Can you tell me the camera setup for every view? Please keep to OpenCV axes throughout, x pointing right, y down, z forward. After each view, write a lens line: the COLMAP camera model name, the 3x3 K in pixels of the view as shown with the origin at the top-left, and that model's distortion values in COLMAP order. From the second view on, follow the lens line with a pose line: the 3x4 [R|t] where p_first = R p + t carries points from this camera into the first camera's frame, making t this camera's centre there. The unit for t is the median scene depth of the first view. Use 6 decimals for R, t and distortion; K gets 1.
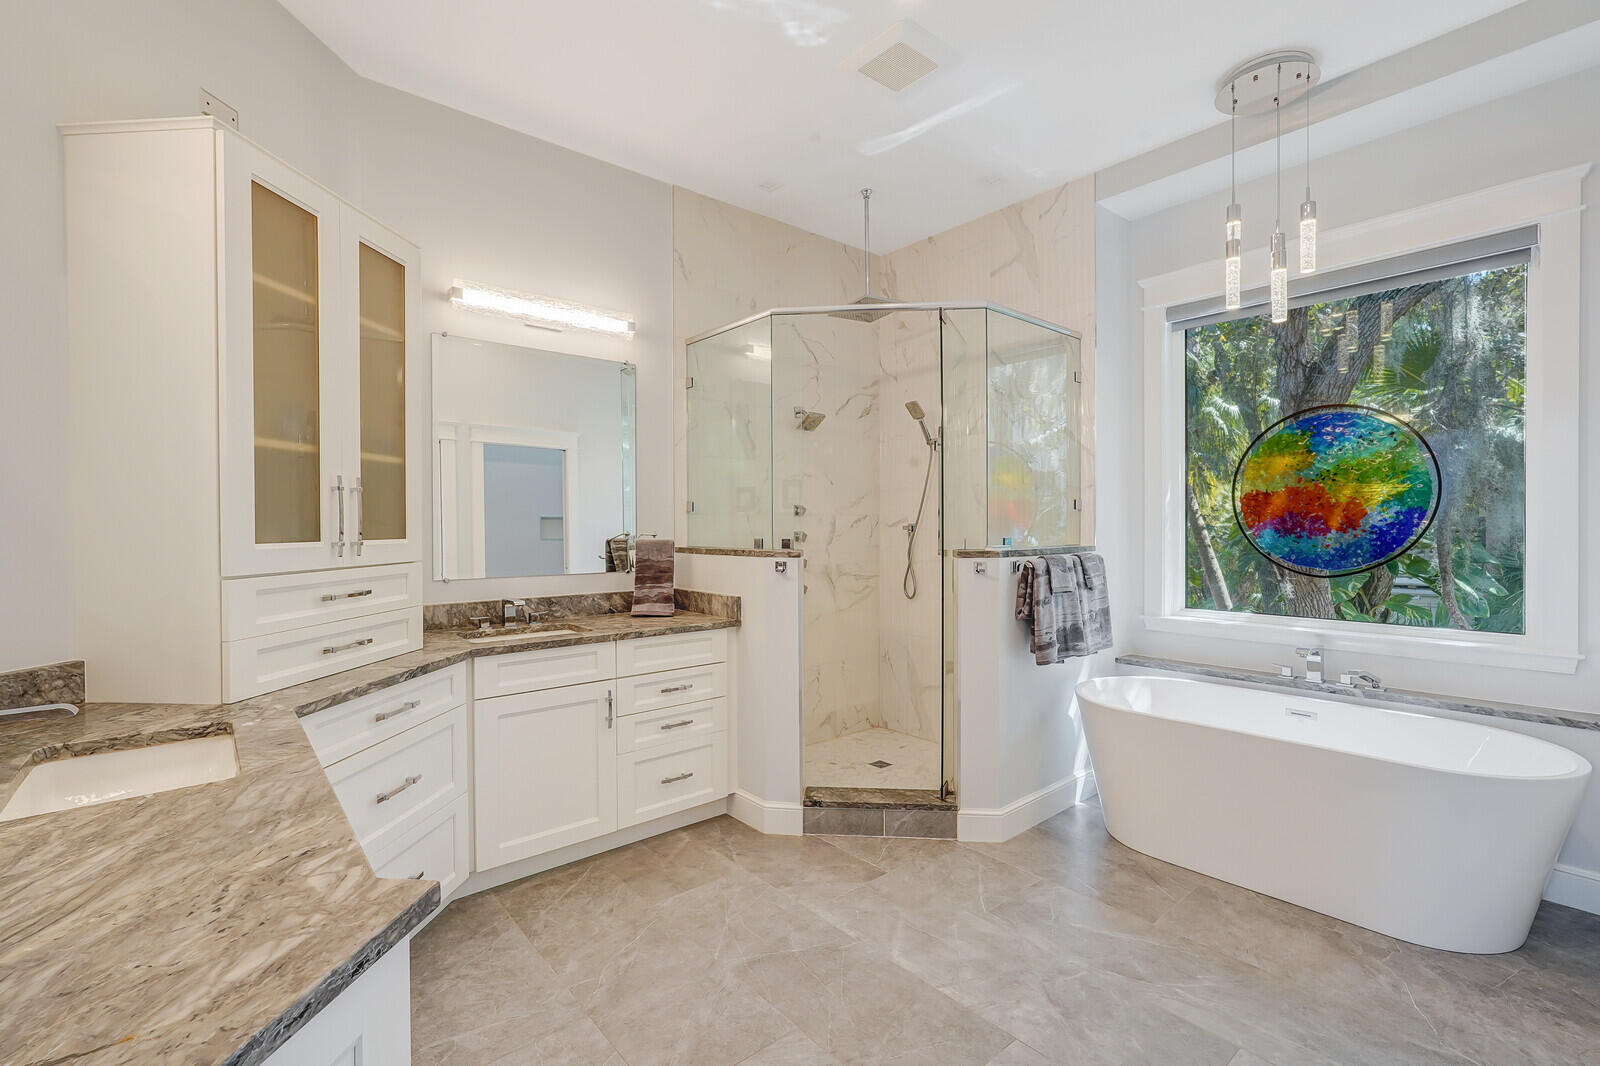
lens RADIAL K [[712.2, 0, 793.4], [0, 712.2, 531.2], [0, 0, 1]] dist [-0.012425, 0.000003]
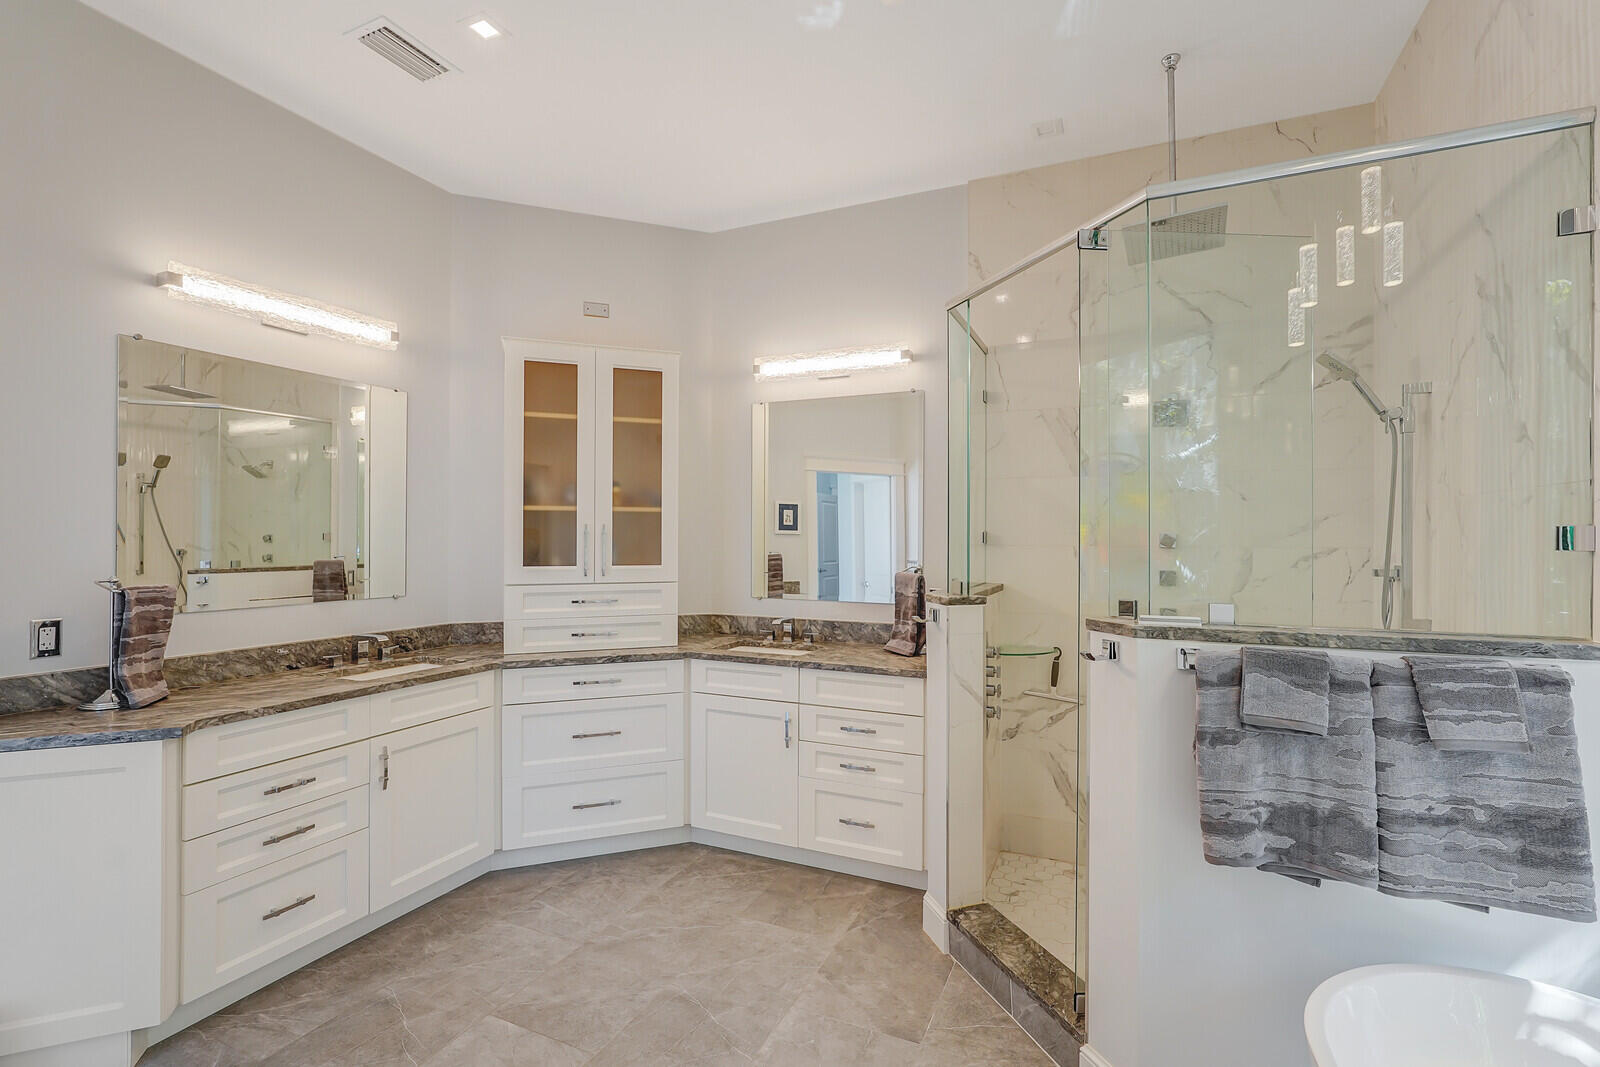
lens RADIAL K [[712.2, 0, 795.7], [0, 712.2, 532.6], [0, 0, 1]] dist [-0.012425, 0.000003]
pose [[0.430119, -0.000473, -0.902772, 0.734777], [-0.013678, 0.999882, -0.007041, -0.041934], [0.902668, 0.015377, 0.430062, 0.555418]]
